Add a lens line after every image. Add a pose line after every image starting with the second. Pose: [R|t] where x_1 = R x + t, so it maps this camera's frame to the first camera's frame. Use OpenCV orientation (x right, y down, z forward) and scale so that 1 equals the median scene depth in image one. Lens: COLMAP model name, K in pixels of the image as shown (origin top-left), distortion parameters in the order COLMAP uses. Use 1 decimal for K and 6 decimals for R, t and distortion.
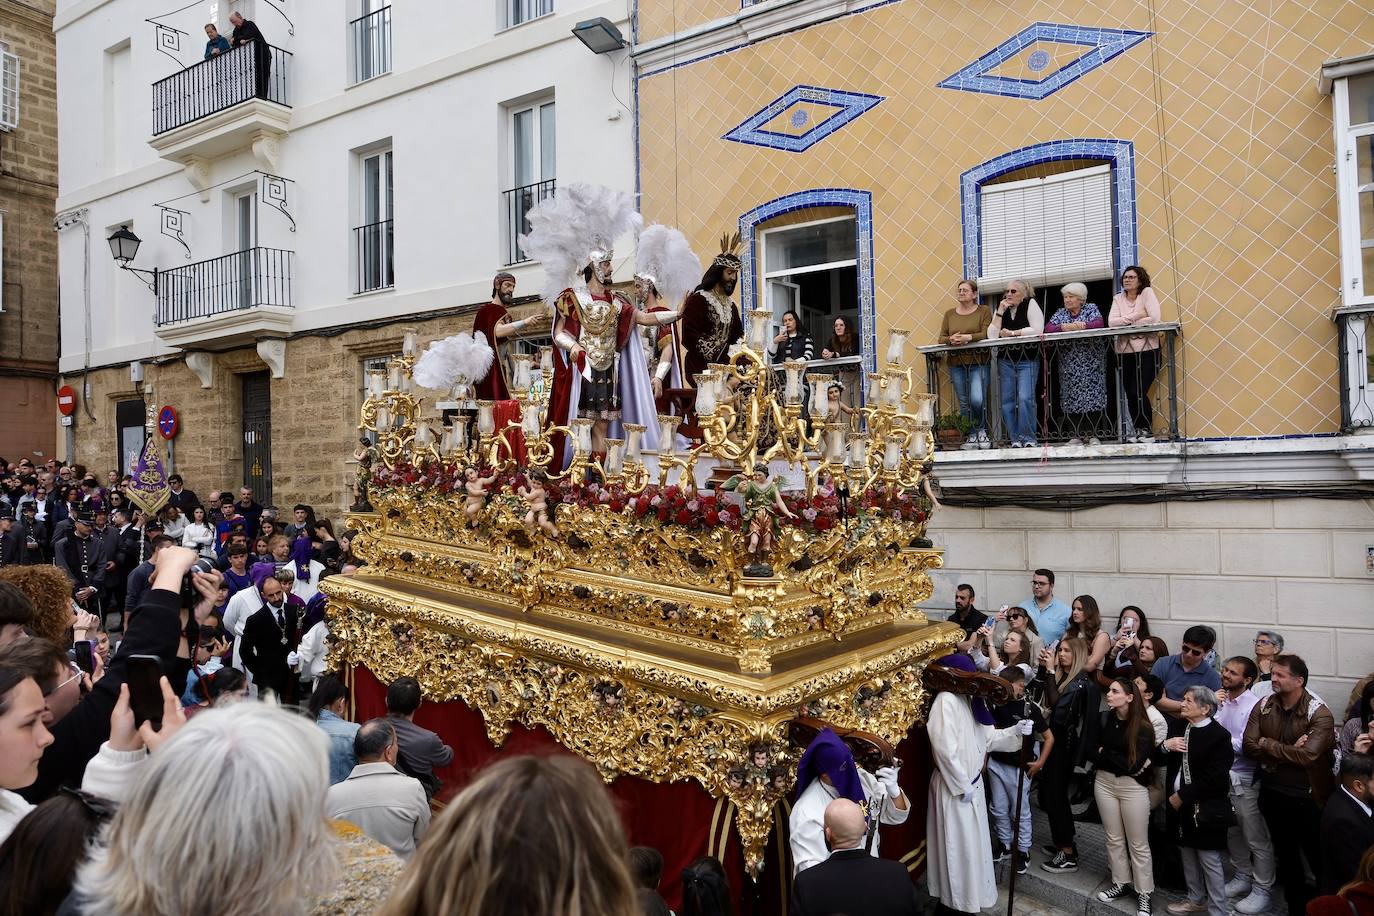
lens RADIAL K [[953.0, 0, 687.0], [0, 953.0, 458.0], [0, 0, 1]] dist [-0.002988, -0.000707]
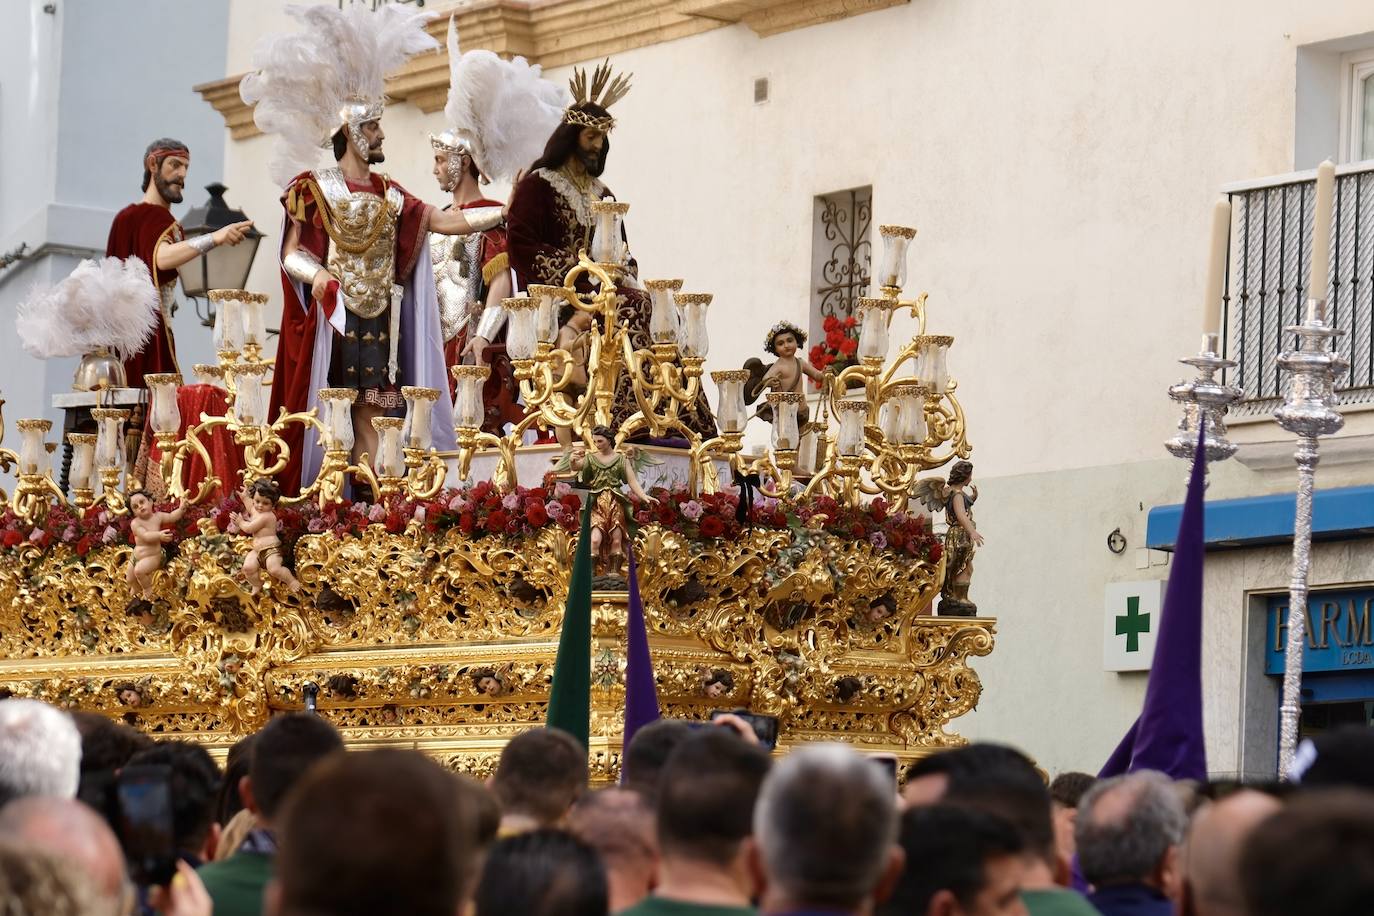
lens RADIAL K [[6782.9, 0, 687.0], [0, 6782.9, 458.0], [0, 0, 1]] dist [0.998832, -1.823979]
pose [[0.998191, -0.033240, -0.050106, 0.301455], [0.027284, 0.992968, -0.115197, 0.467194], [0.053582, 0.113621, 0.992078, -3.015620]]
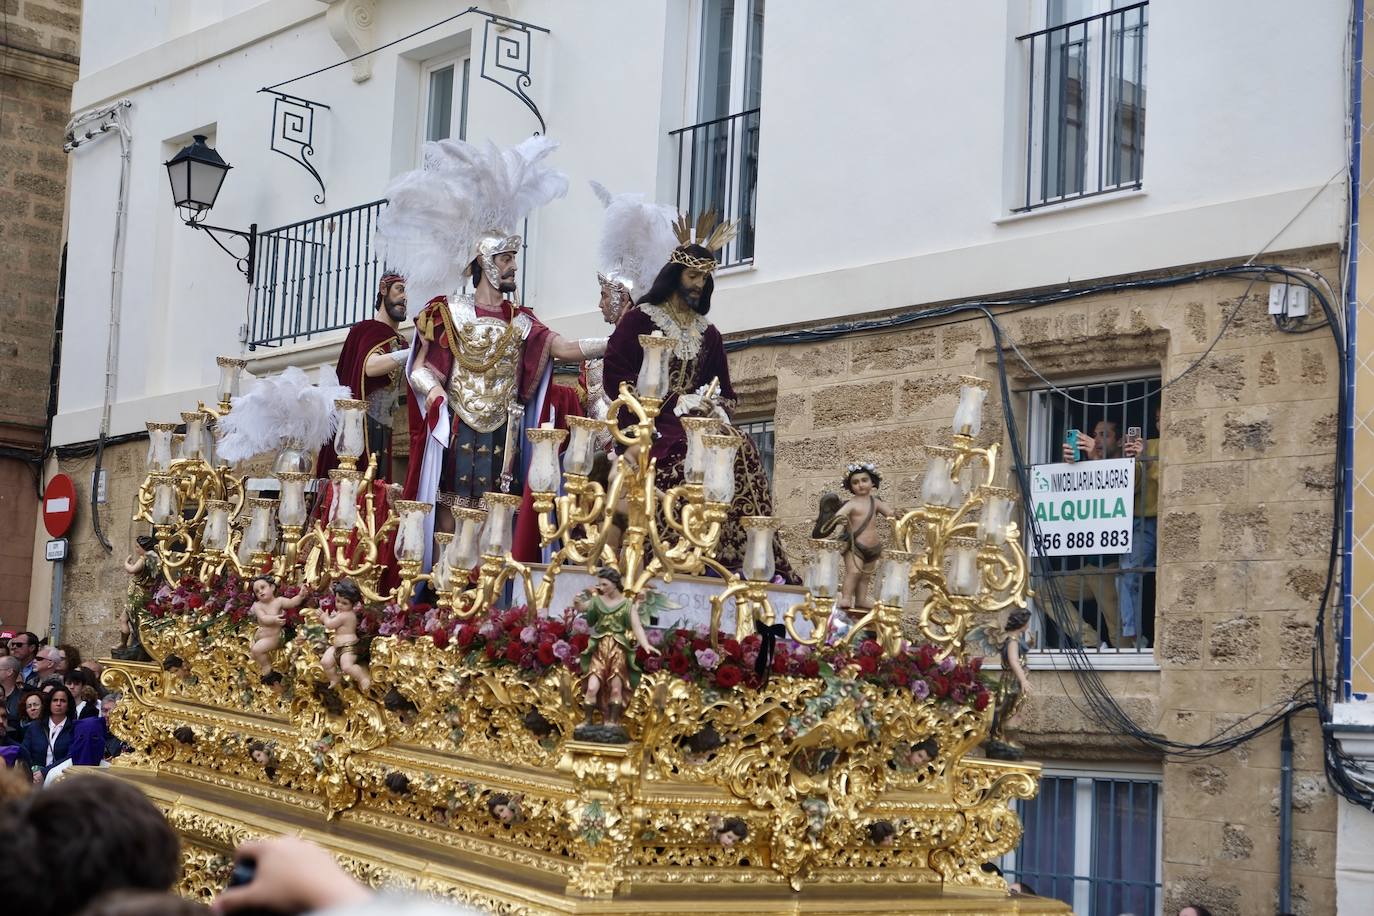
lens RADIAL K [[2424.8, 0, 687.0], [0, 2424.8, 458.0], [0, 0, 1]] dist [-0.002013, 0.037167]
pose [[0.972965, 0.034858, -0.228309, 0.400806], [-0.059665, 0.992924, -0.102672, 0.078090], [0.223115, 0.113518, 0.968160, -0.476883]]
